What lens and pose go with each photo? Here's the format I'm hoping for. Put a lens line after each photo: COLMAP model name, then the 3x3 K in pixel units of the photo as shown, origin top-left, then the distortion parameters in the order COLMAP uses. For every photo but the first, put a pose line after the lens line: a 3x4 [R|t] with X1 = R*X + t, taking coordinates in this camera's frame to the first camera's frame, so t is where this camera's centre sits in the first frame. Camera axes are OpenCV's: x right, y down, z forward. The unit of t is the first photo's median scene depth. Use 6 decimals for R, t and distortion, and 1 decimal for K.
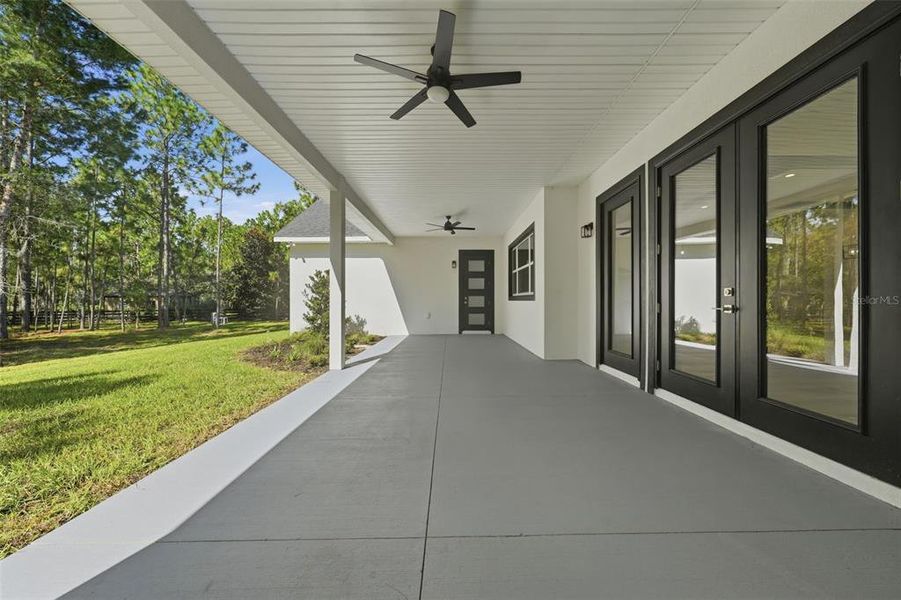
lens RADIAL K [[313.8, 0, 450.5], [0, 313.8, 300.0], [0, 0, 1]] dist [0.001266, 0.000125]
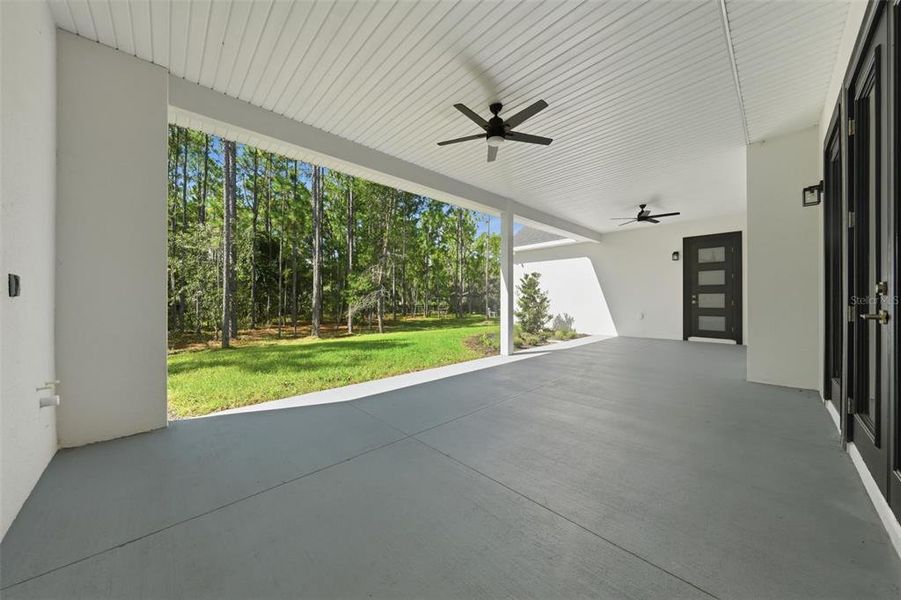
lens RADIAL K [[313.8, 0, 450.5], [0, 313.8, 300.0], [0, 0, 1]] dist [0.001266, 0.000125]
pose [[0.676855, 0.002640, -0.736112, 0.219347], [0.001749, 0.999985, 0.005194, -0.002274], [0.736115, -0.004803, 0.676840, -0.003568]]
